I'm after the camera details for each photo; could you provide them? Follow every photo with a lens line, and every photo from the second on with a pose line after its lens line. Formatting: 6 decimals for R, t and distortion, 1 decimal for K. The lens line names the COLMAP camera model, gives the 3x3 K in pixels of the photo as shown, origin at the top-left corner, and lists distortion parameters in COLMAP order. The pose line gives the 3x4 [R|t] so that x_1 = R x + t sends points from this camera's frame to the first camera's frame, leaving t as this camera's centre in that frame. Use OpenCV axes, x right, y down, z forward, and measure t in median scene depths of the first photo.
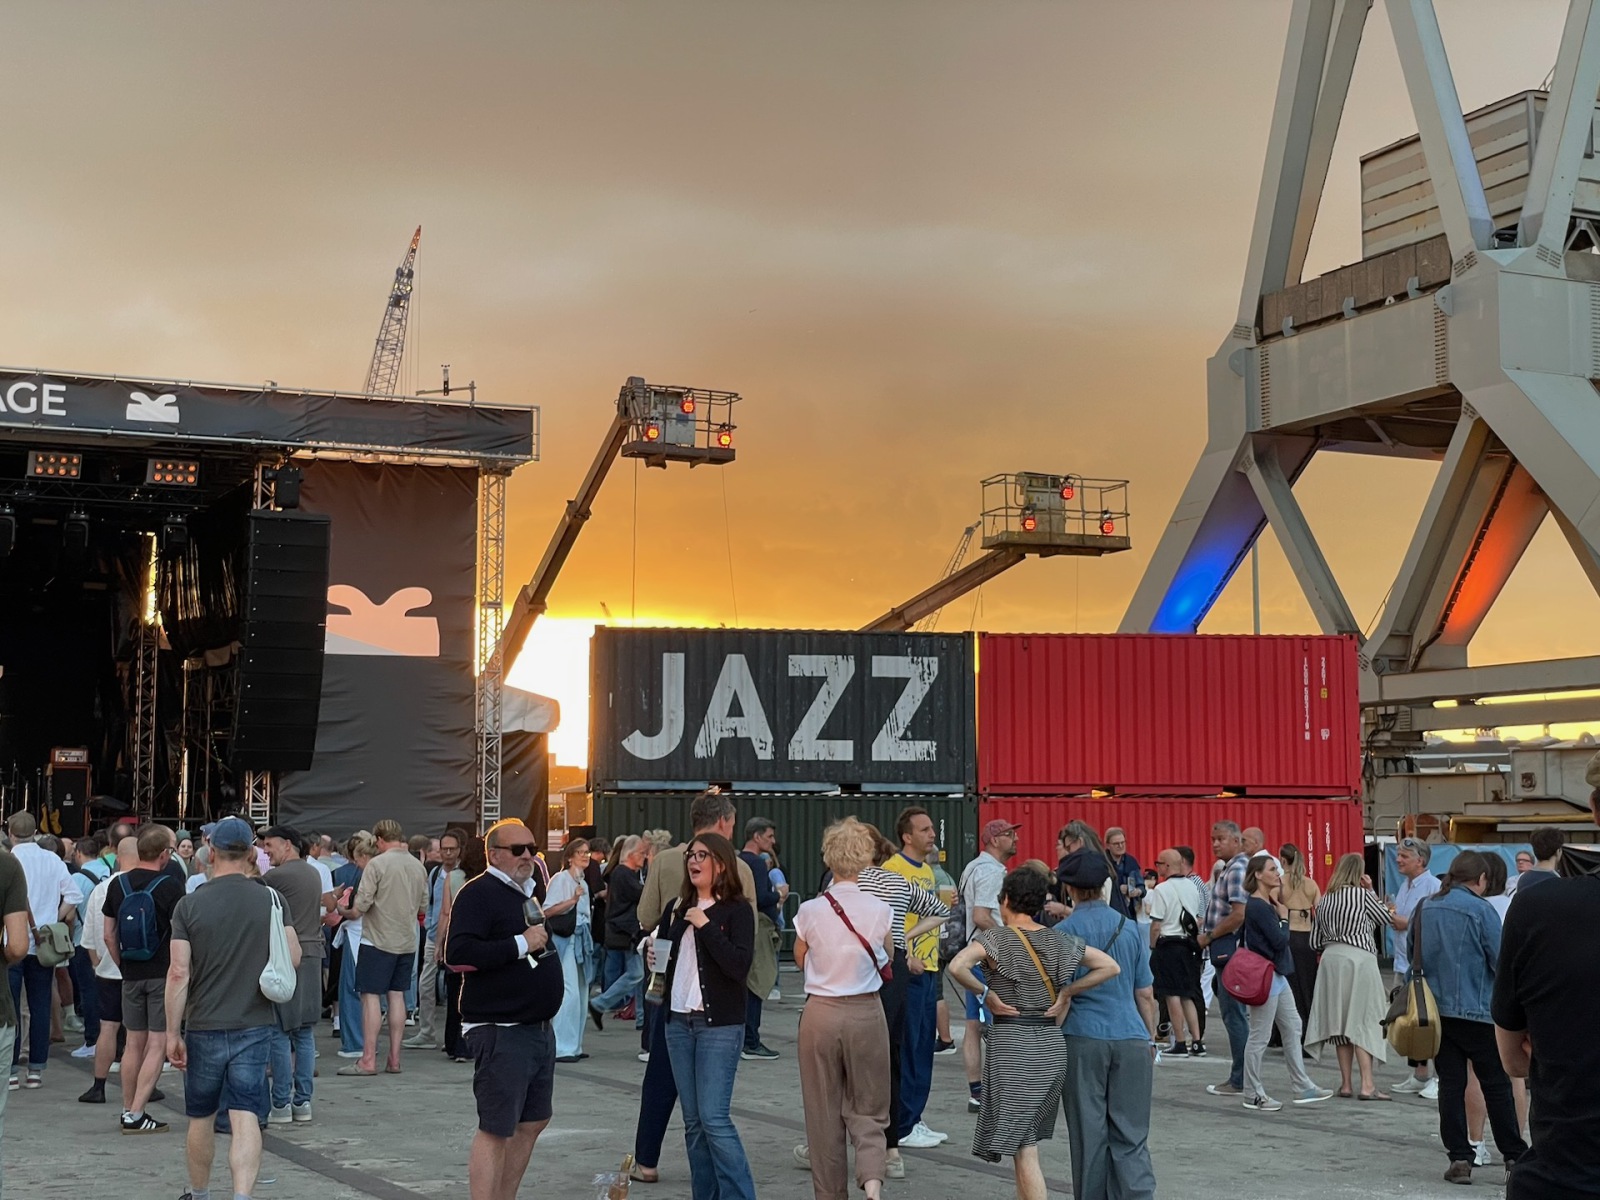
lens RADIAL K [[2401.2, 0, 791.8], [0, 2401.2, 551.9], [0, 0, 1]] dist [0.102478, 0.000000]
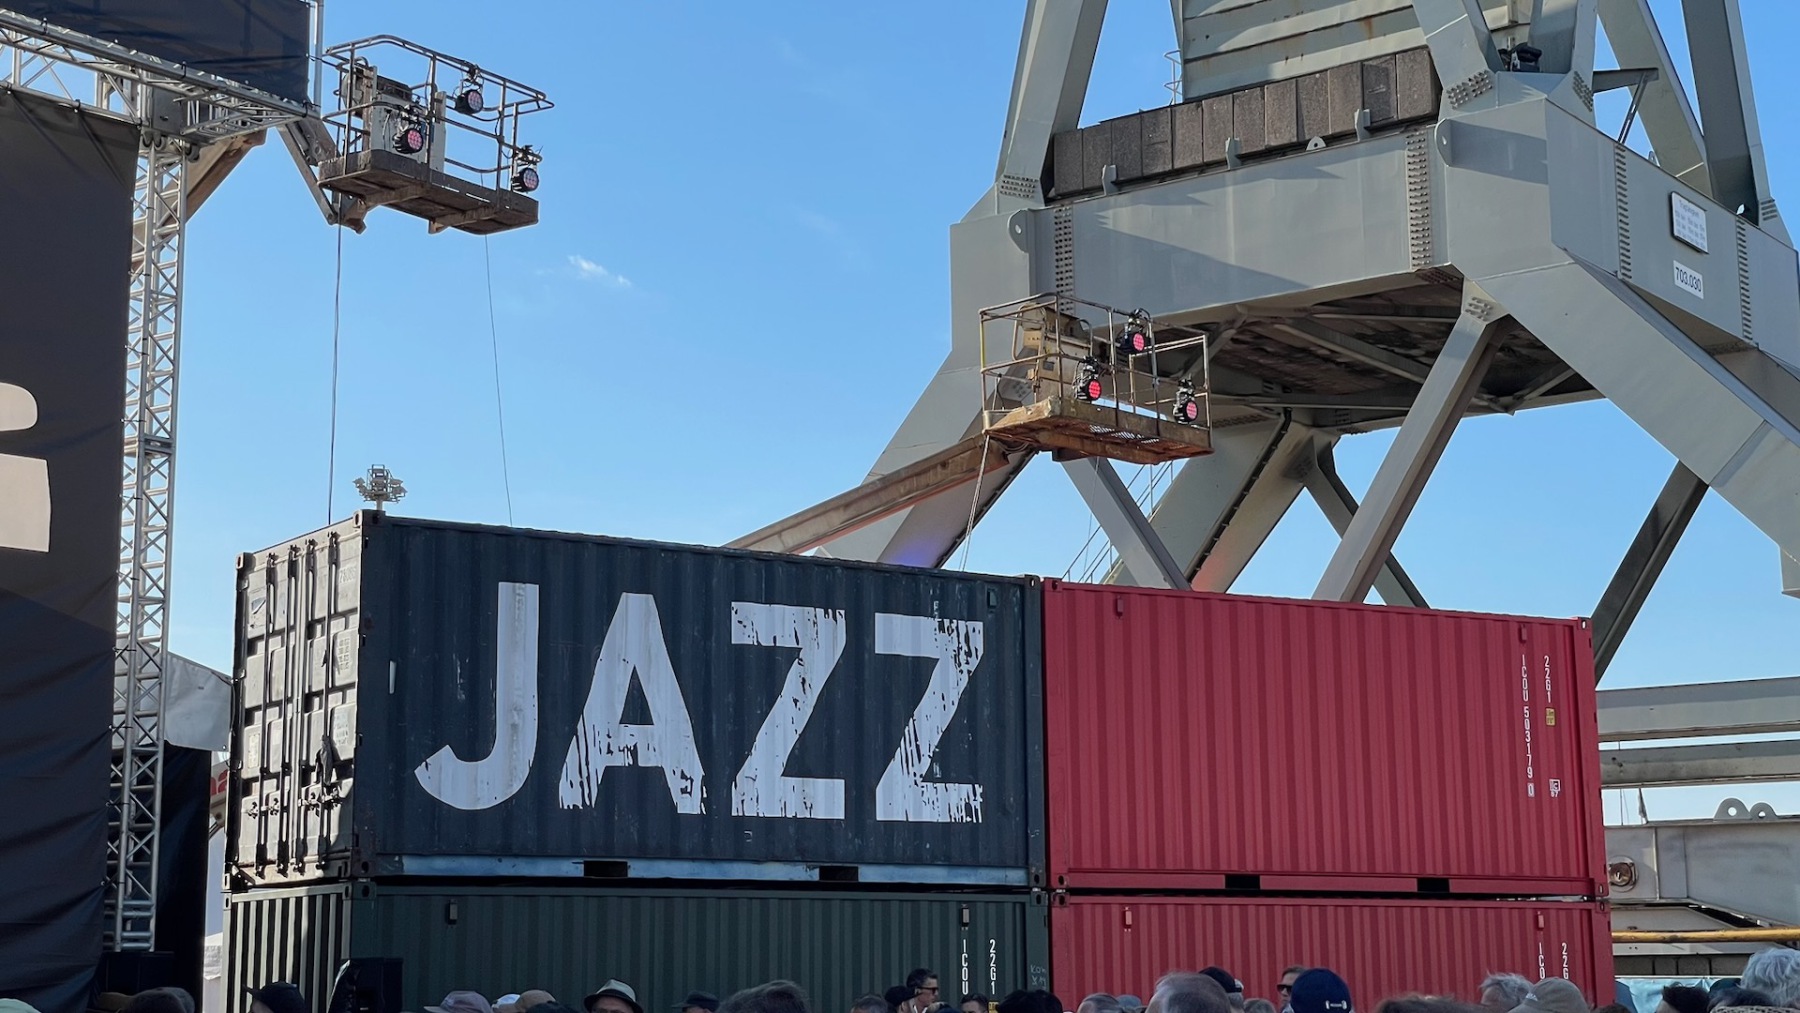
lens RADIAL K [[2697.7, 0, 906.4], [0, 2697.7, 488.5], [0, 0, 1]] dist [0.106610, 0.000000]
pose [[0.890680, 0.070155, 0.449185, -0.219319], [-0.043552, 0.996645, -0.069301, 0.056748], [-0.452539, 0.042162, 0.890747, 0.493562]]
